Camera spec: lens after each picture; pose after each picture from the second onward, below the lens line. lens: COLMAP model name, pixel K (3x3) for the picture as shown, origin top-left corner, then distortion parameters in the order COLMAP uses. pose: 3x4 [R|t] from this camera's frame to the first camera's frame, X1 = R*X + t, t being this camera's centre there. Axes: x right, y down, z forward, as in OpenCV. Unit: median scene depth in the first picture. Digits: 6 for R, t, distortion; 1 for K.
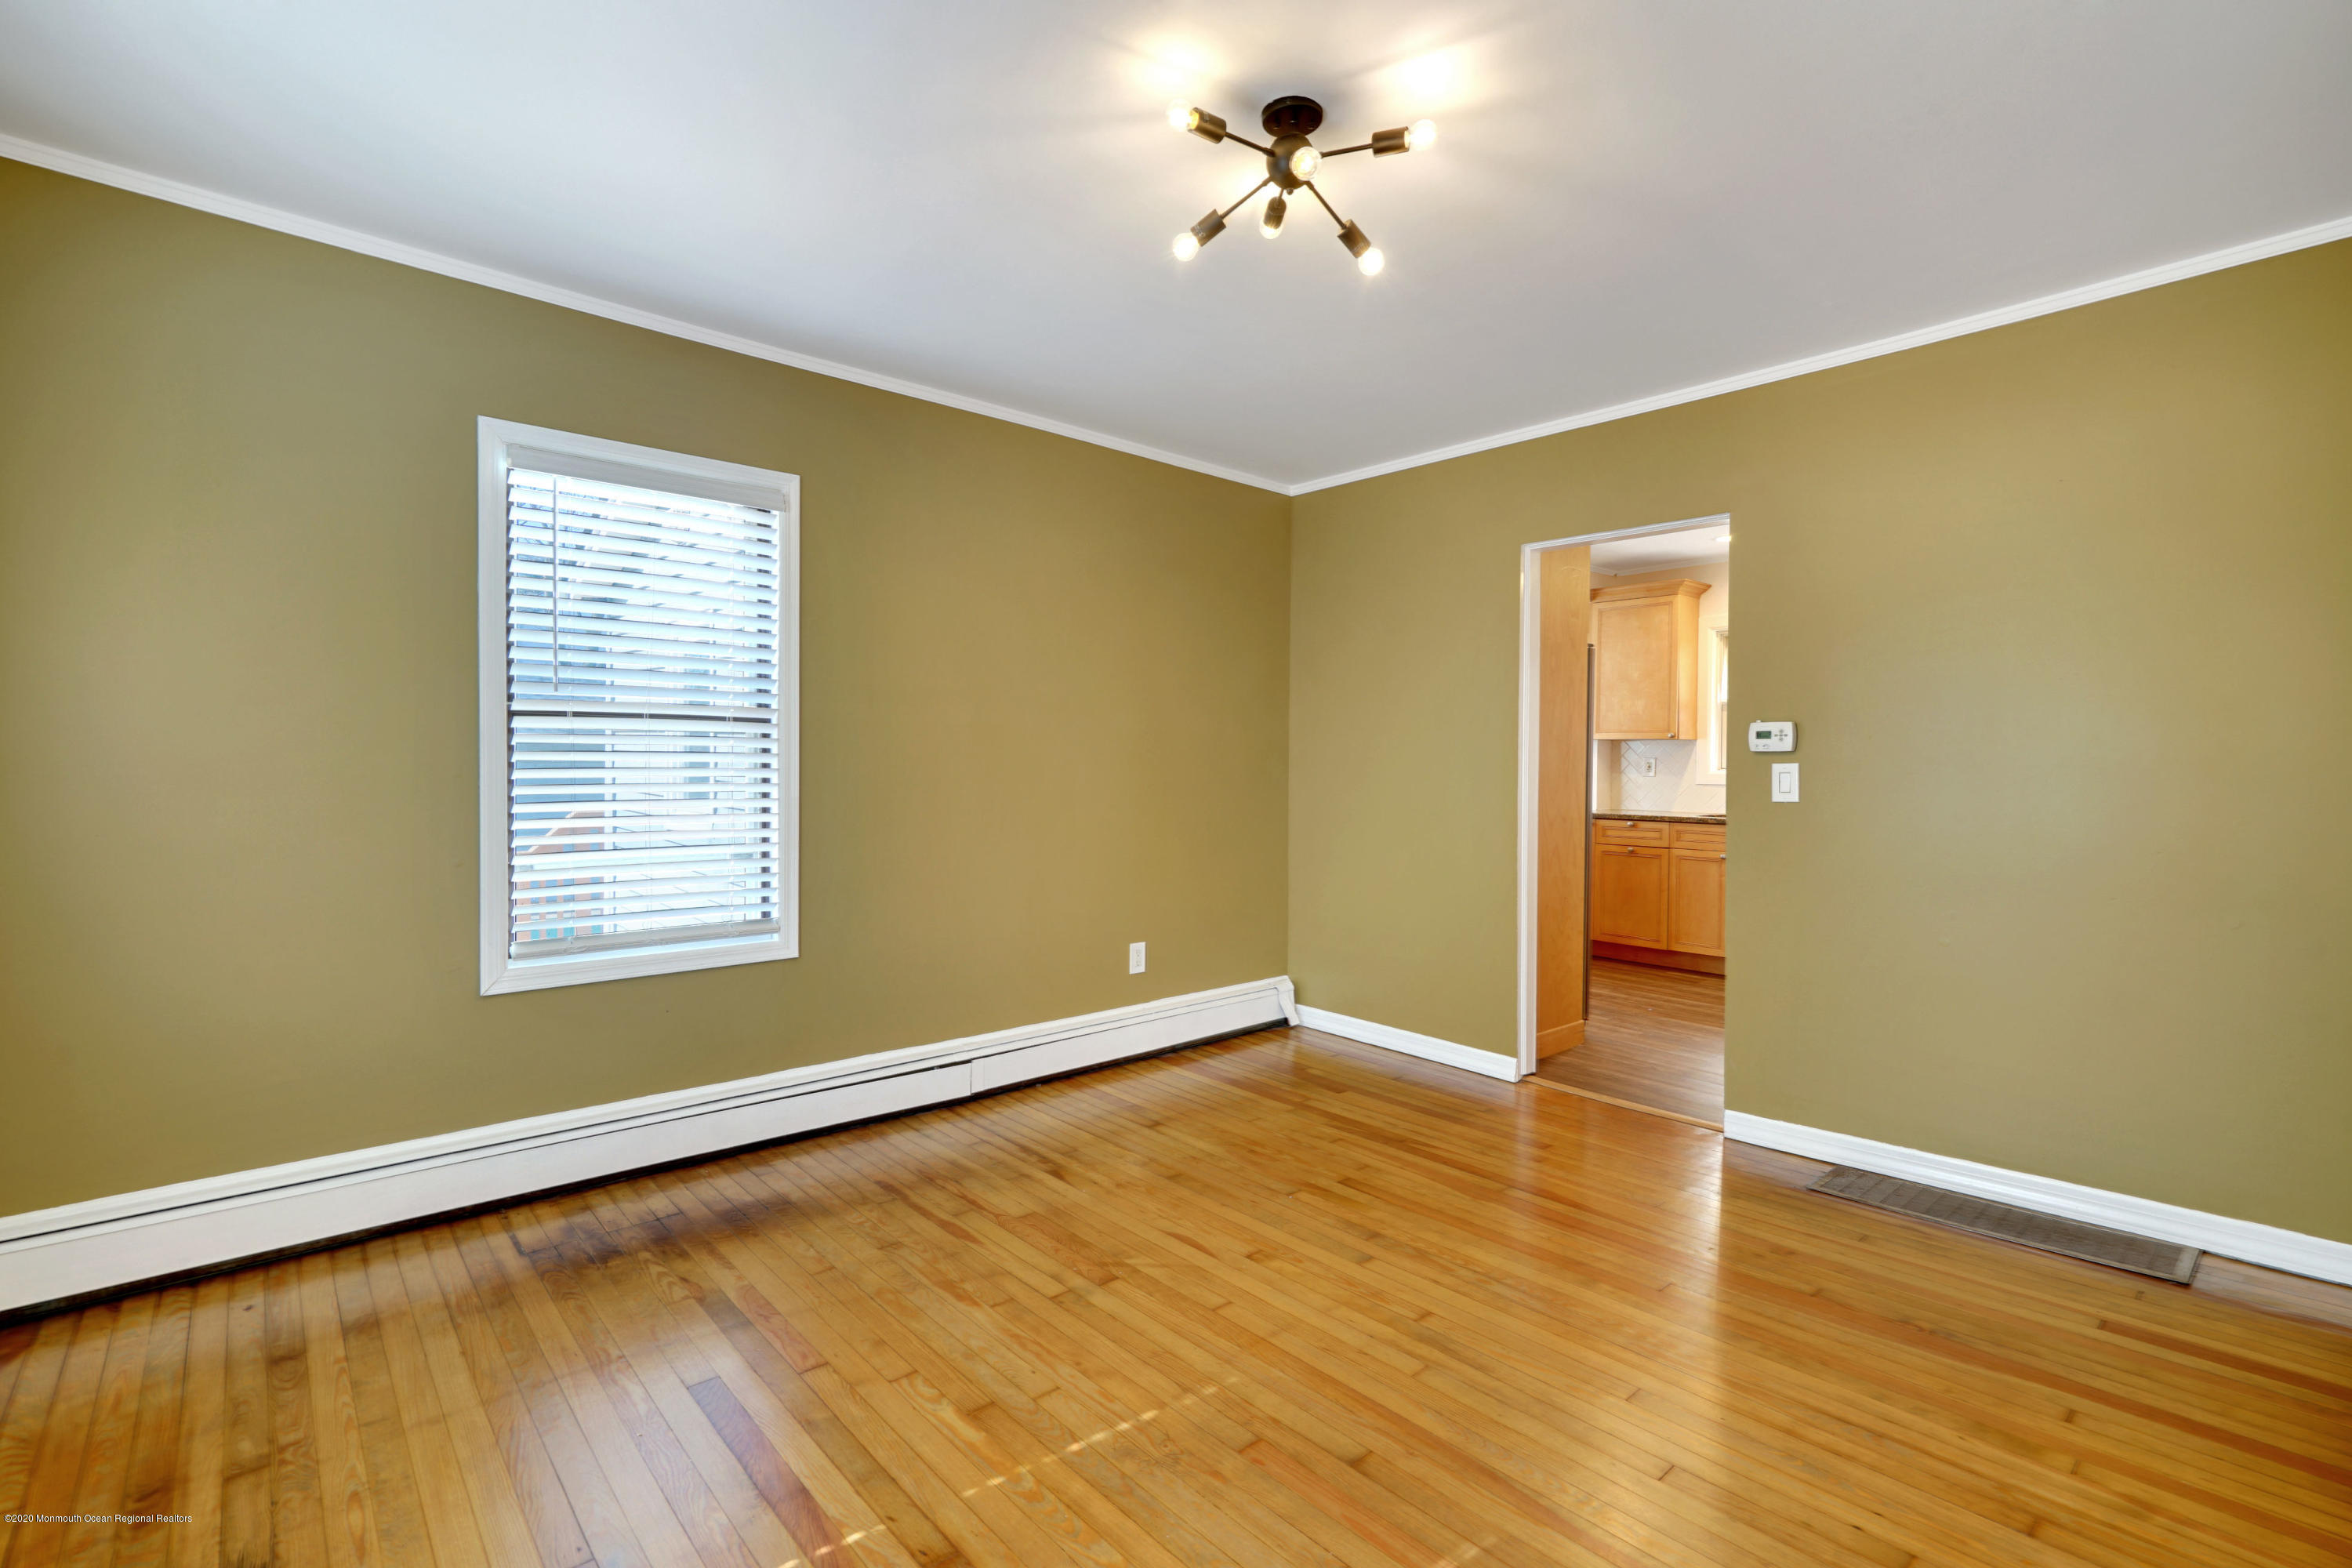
lens RADIAL K [[1065.5, 0, 1185.5], [0, 1065.5, 790.6], [0, 0, 1]] dist [-0.007294, 0.002339]
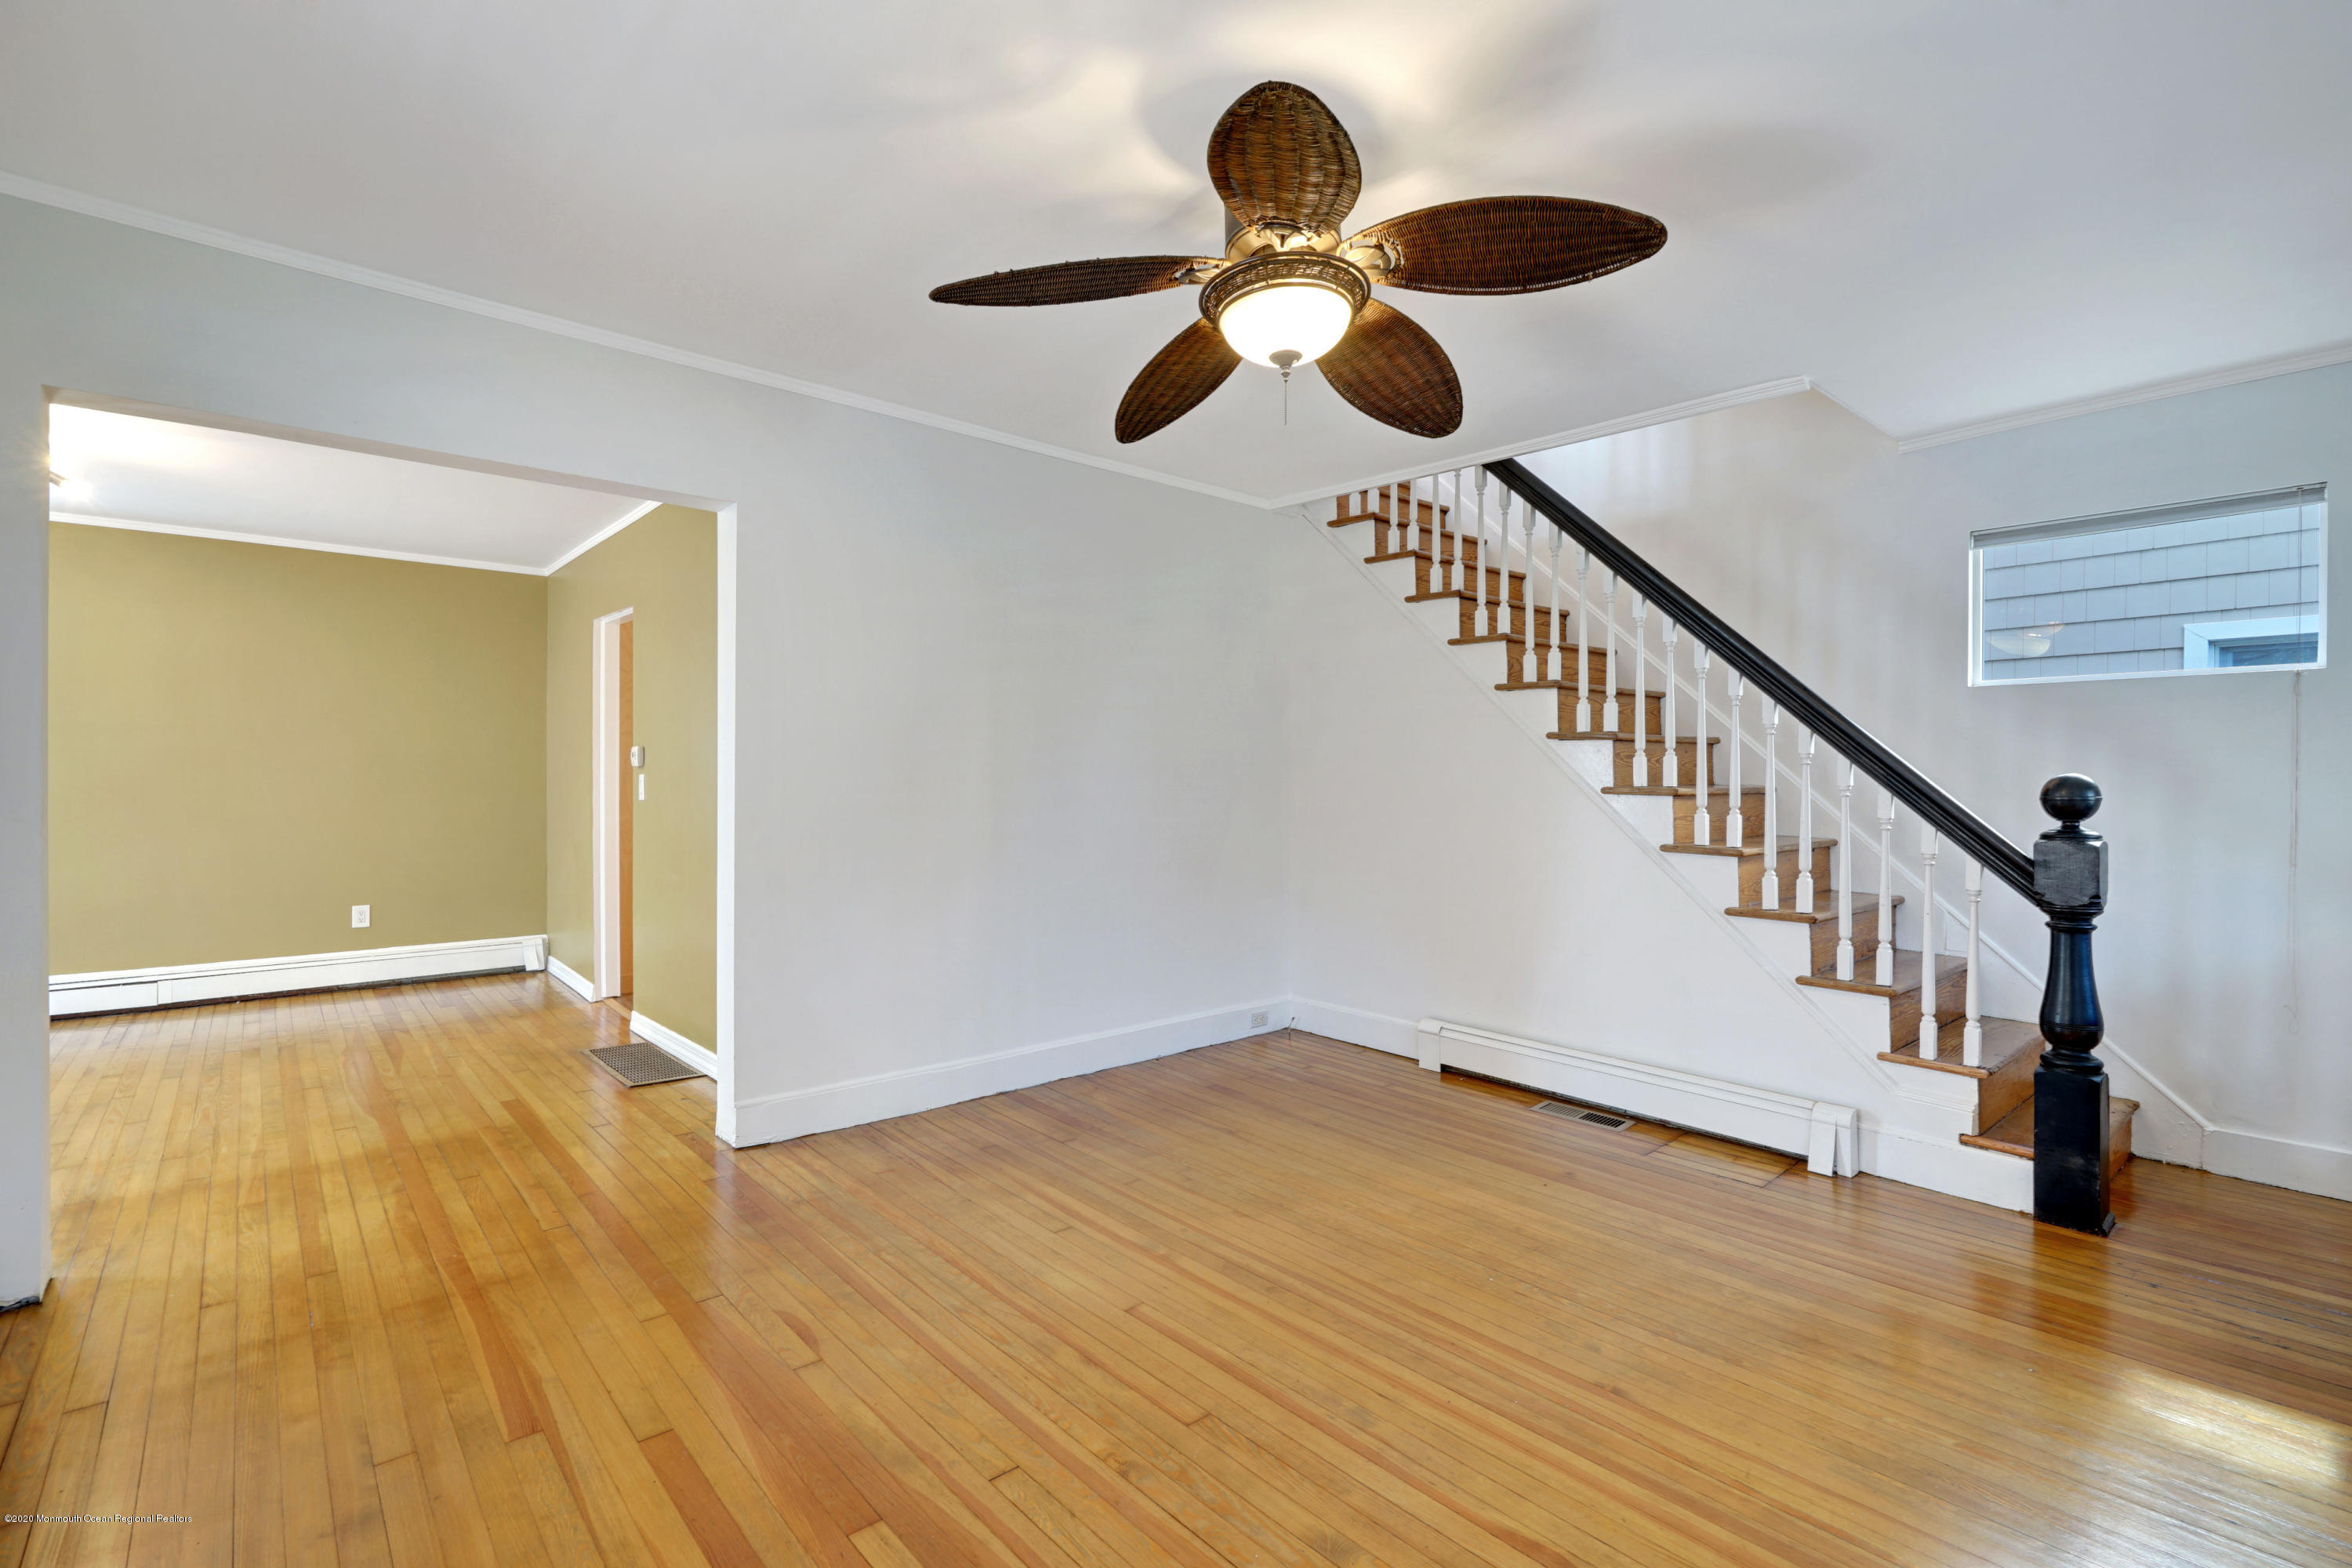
lens RADIAL K [[1065.5, 0, 1178.5], [0, 1065.5, 781.6], [0, 0, 1]] dist [-0.007294, 0.002339]
pose [[0.999965, -0.002648, -0.007904, 1.562667], [0.002472, 0.999750, -0.022217, 0.022585], [0.007961, 0.022196, 0.999722, -0.567438]]
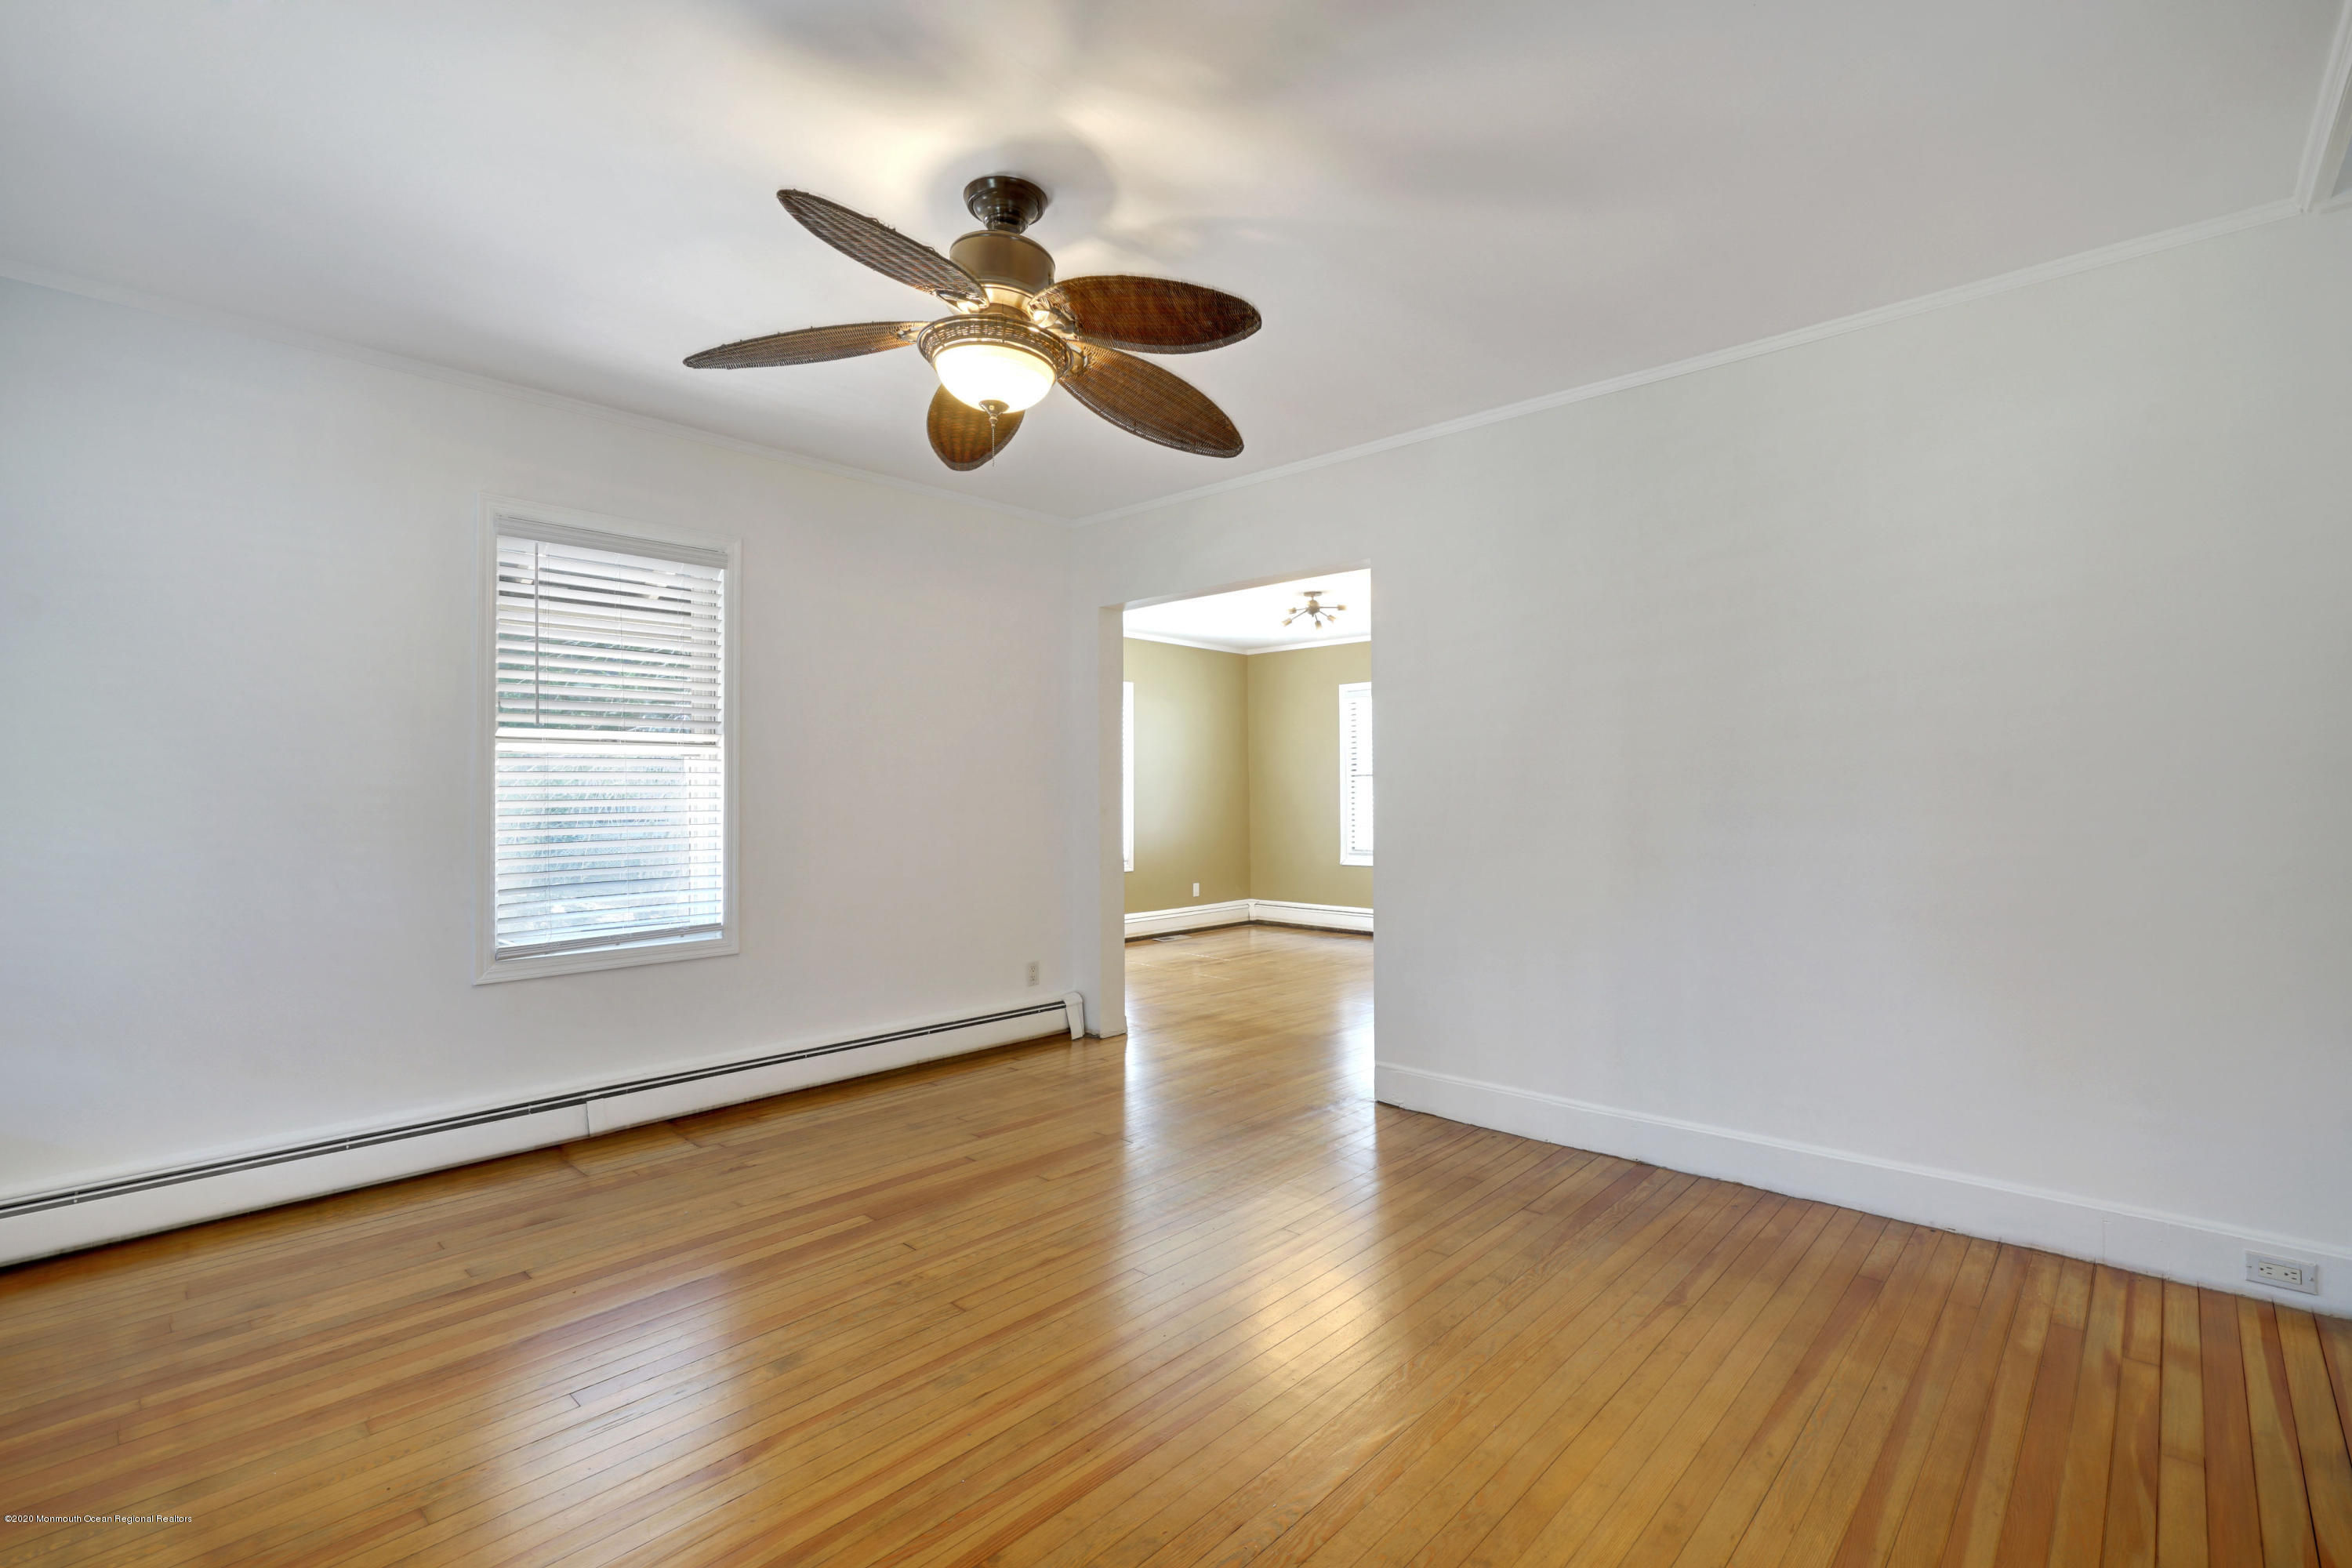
lens RADIAL K [[1065.5, 0, 1184.9], [0, 1065.5, 788.7], [0, 0, 1]] dist [-0.007294, 0.002339]
pose [[0.091320, -0.011872, -0.995751, 2.430390], [-0.018326, 0.999740, -0.013601, 0.015555], [0.995653, 0.019490, 0.091079, 0.220028]]
